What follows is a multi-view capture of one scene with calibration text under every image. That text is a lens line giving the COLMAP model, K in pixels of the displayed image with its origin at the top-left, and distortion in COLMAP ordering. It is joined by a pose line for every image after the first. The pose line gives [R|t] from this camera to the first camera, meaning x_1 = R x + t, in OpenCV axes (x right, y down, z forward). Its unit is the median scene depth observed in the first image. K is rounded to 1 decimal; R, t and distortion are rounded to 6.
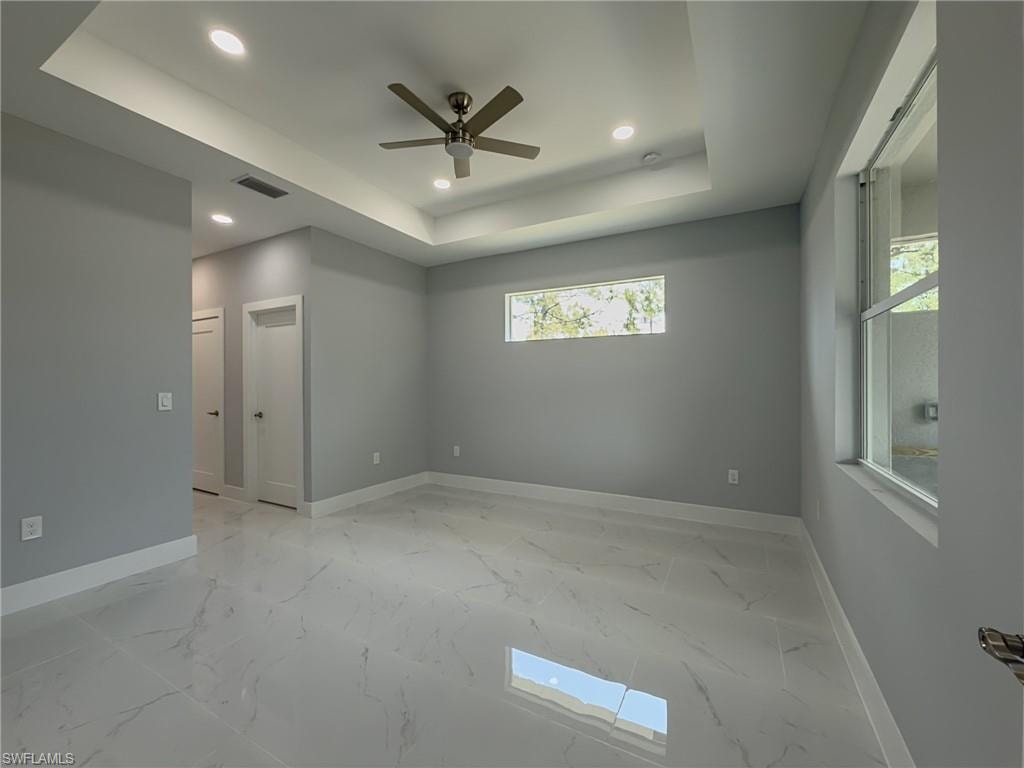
lens RADIAL K [[411.9, 0, 514.4], [0, 411.9, 385.3], [0, 0, 1]] dist [-0.000173, -0.000346]
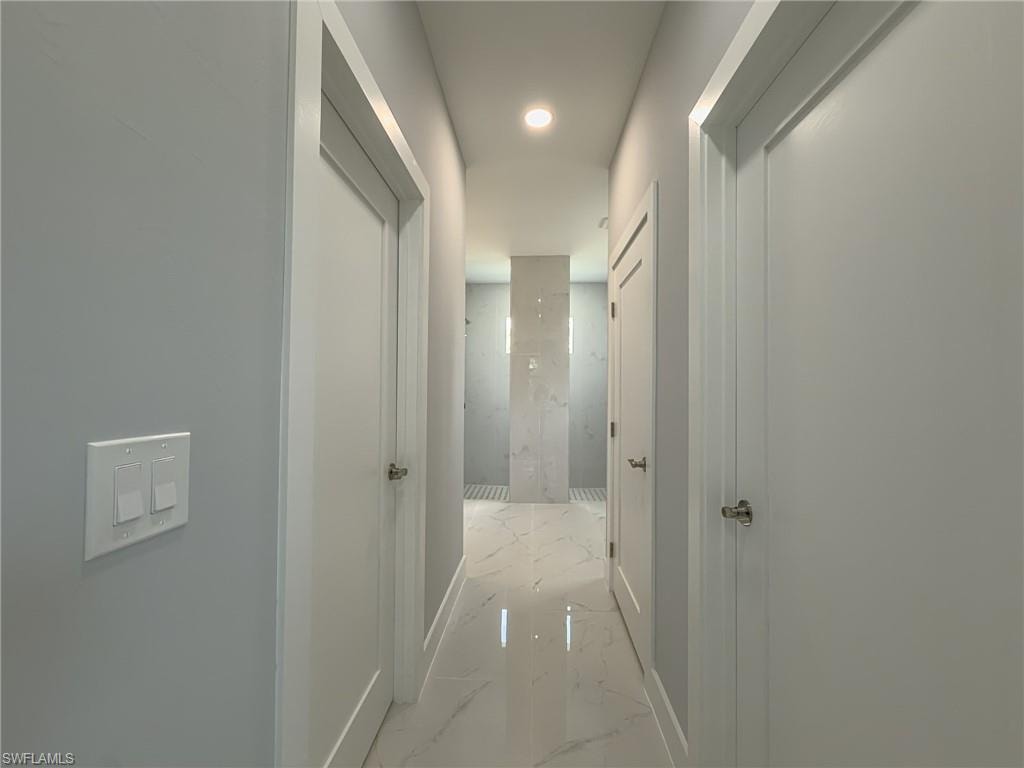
lens RADIAL K [[411.9, 0, 514.4], [0, 411.9, 385.3], [0, 0, 1]] dist [-0.000173, -0.000346]
pose [[0.434818, -0.001271, -0.900517, -0.446637], [-0.016359, 0.999823, -0.009311, -0.001813], [0.900370, 0.018780, 0.434721, 0.758005]]
